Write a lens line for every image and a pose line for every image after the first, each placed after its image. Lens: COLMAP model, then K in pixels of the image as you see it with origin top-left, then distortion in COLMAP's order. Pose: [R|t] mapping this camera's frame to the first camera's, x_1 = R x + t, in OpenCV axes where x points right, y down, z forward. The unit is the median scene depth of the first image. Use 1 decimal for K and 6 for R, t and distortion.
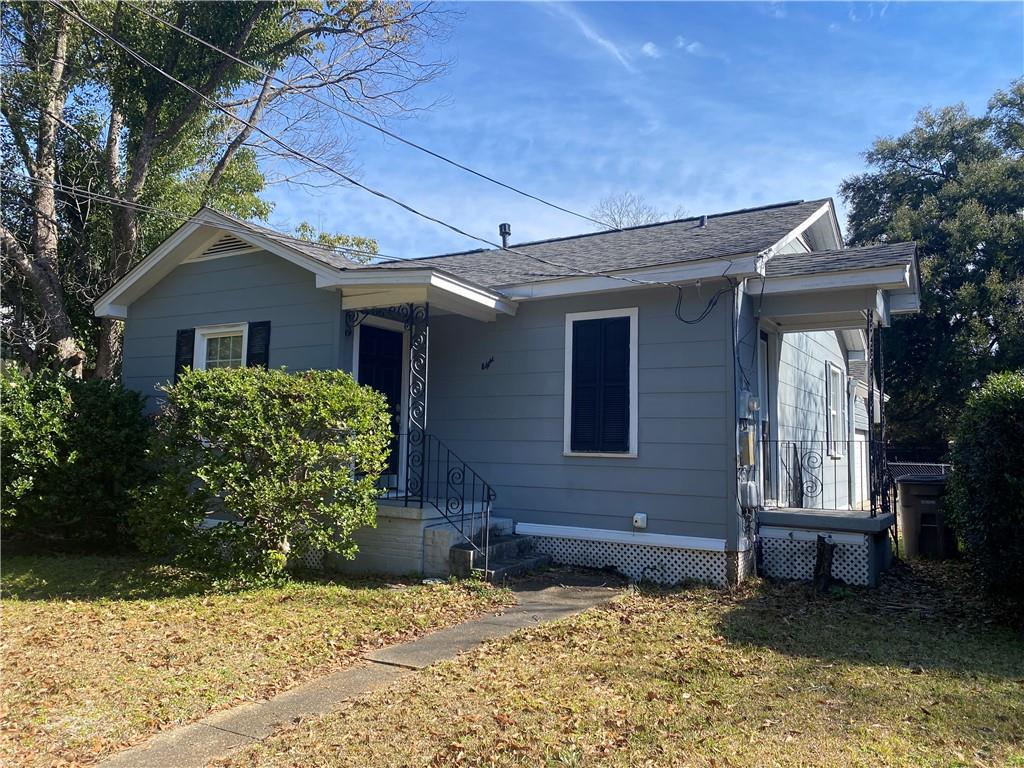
lens RADIAL K [[776.8, 0, 513.1], [0, 776.8, 378.9], [0, 0, 1]] dist [0.025842, -0.018649]
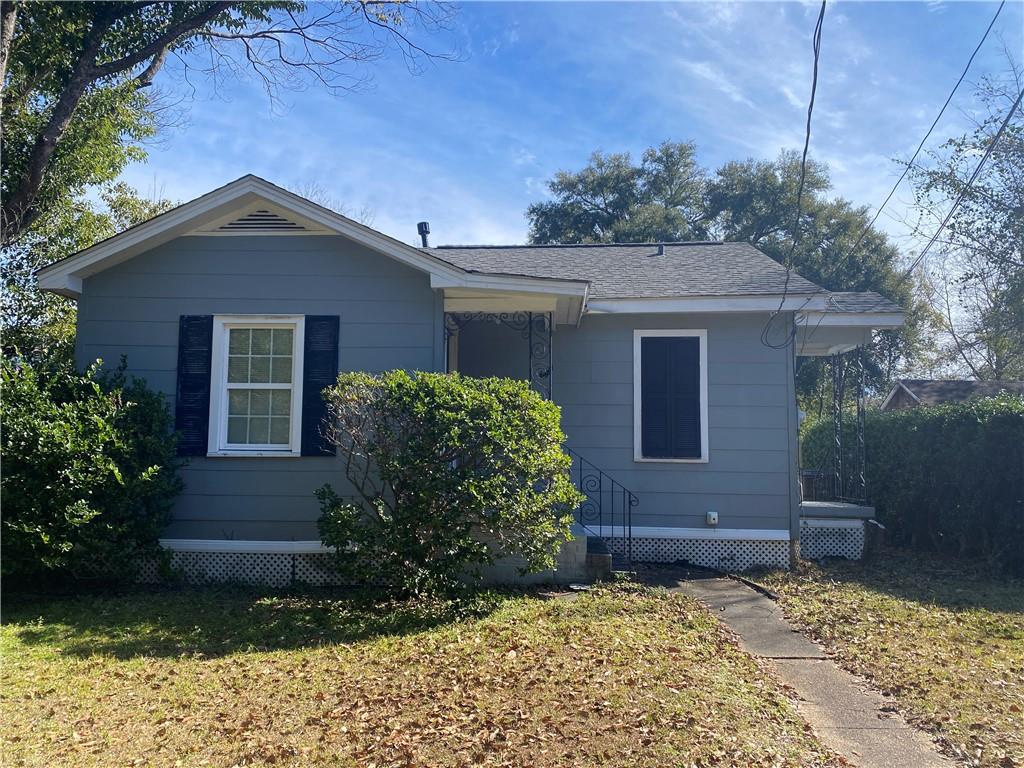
lens RADIAL K [[776.8, 0, 513.1], [0, 776.8, 390.0], [0, 0, 1]] dist [0.025842, -0.018649]
pose [[0.888011, 0.025974, 0.459089, -0.596116], [-0.035130, 0.999318, 0.011412, -0.007333], [-0.458479, -0.026261, 0.888317, 0.121763]]
